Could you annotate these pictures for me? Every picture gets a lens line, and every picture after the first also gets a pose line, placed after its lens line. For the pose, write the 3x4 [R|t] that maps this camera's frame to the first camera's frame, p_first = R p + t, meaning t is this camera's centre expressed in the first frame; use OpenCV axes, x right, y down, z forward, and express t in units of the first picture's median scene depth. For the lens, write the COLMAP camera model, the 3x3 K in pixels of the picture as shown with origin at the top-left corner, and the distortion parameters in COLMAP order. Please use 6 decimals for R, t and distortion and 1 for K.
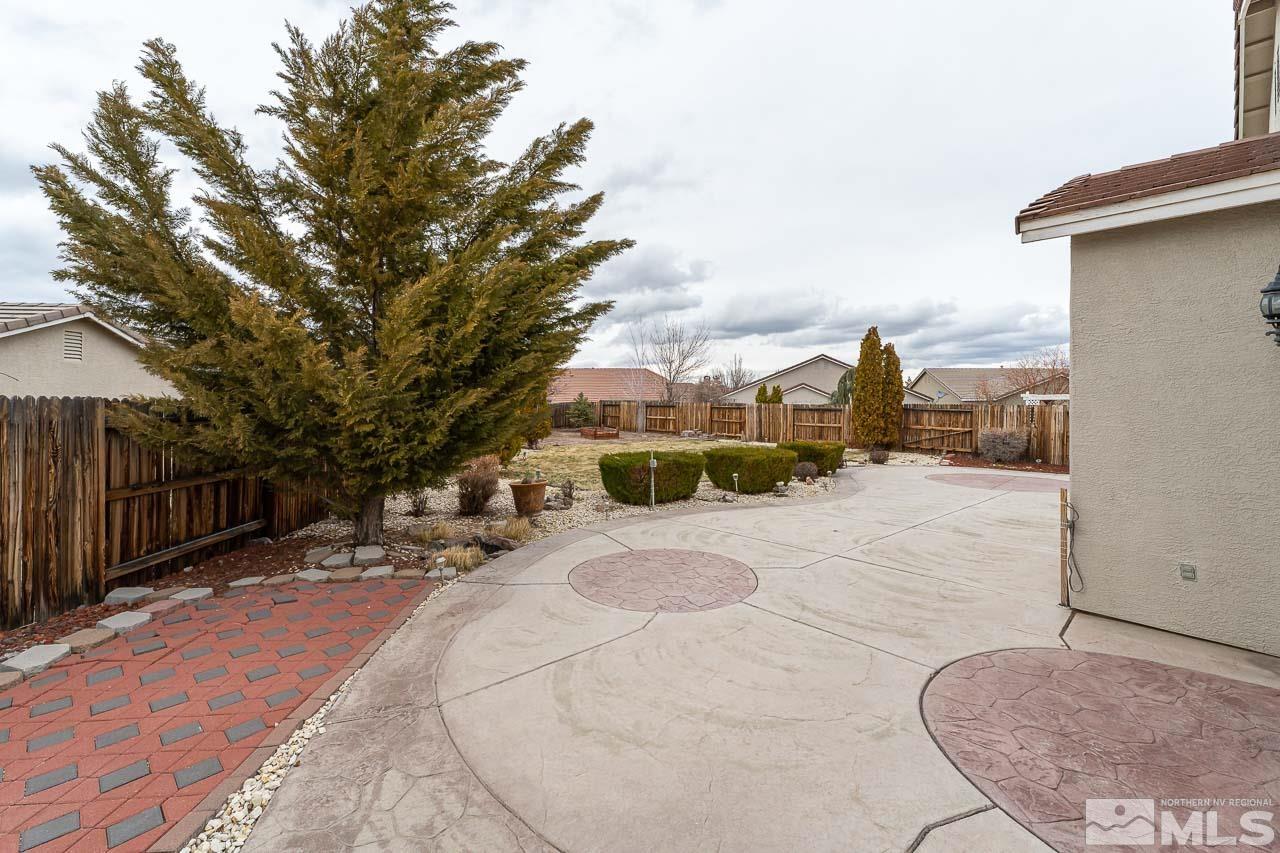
lens RADIAL K [[515.4, 0, 637.6], [0, 515.4, 401.3], [0, 0, 1]] dist [0.009062, 0.000021]
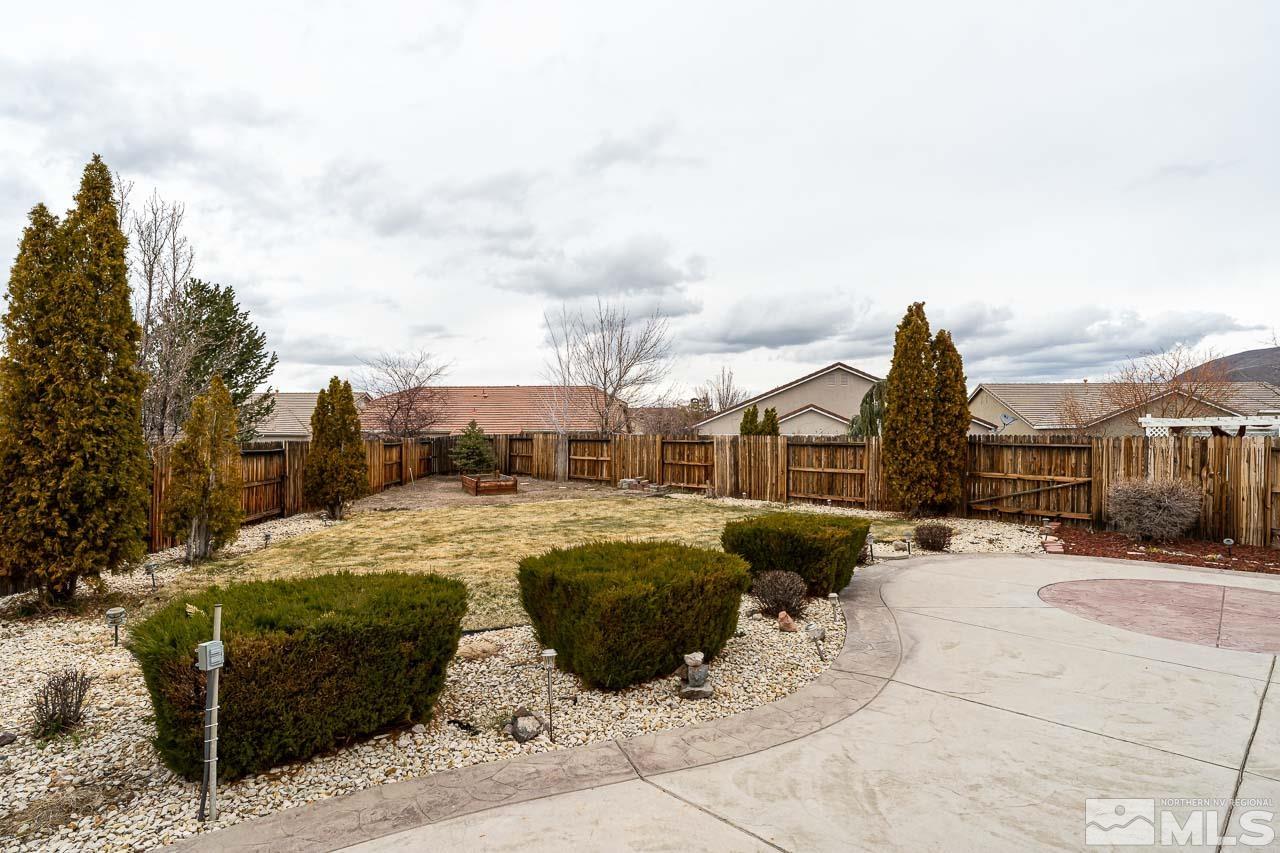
lens RADIAL K [[662.2, 0, 640.0], [0, 662.2, 426.5], [0, 0, 1]] dist [0.022549, 0.000048]
pose [[0.998983, -0.005987, 0.044681, 0.091670], [0.006372, 0.999944, -0.008485, -0.000791], [-0.044628, 0.008761, 0.998965, 0.221156]]
